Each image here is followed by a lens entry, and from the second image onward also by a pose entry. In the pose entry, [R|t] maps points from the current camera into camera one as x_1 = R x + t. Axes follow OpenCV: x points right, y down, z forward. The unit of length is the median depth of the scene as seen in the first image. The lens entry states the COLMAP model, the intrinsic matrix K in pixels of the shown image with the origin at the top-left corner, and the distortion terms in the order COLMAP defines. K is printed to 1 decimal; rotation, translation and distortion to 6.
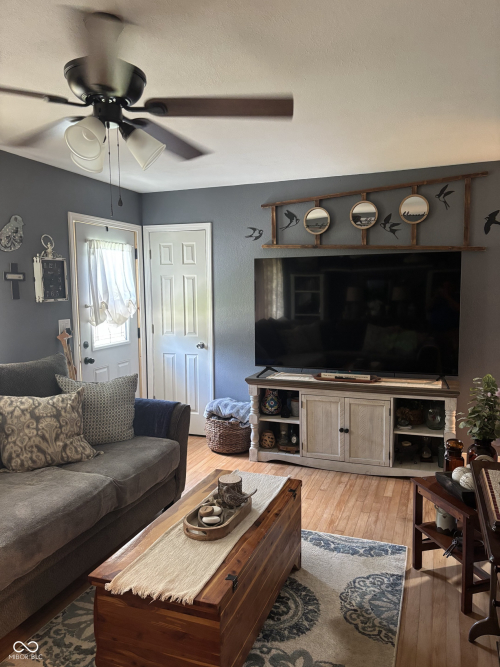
lens RADIAL K [[499.5, 0, 251.5], [0, 499.5, 335.0], [0, 0, 1]] dist [0.046554, -0.051538]
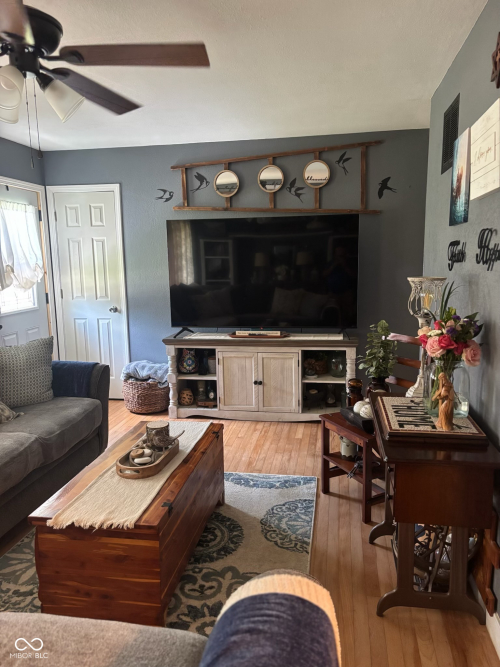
lens RADIAL K [[499.5, 0, 251.1], [0, 499.5, 338.1], [0, 0, 1]] dist [0.046554, -0.051538]
pose [[0.982849, -0.037955, 0.180464, -0.022186], [0.026025, 0.997344, 0.068020, 0.024211], [-0.182567, -0.062157, 0.981227, -0.048071]]
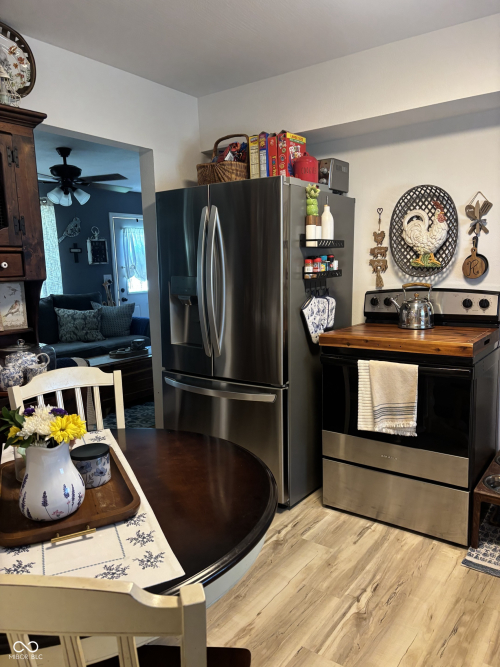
lens RADIAL K [[499.5, 0, 253.5], [0, 499.5, 335.6], [0, 0, 1]] dist [0.046554, -0.051538]
pose [[0.962462, 0.023439, -0.270402, 0.639574], [-0.009011, 0.998474, 0.054476, 0.087349], [0.271266, -0.049994, 0.961205, -0.597226]]
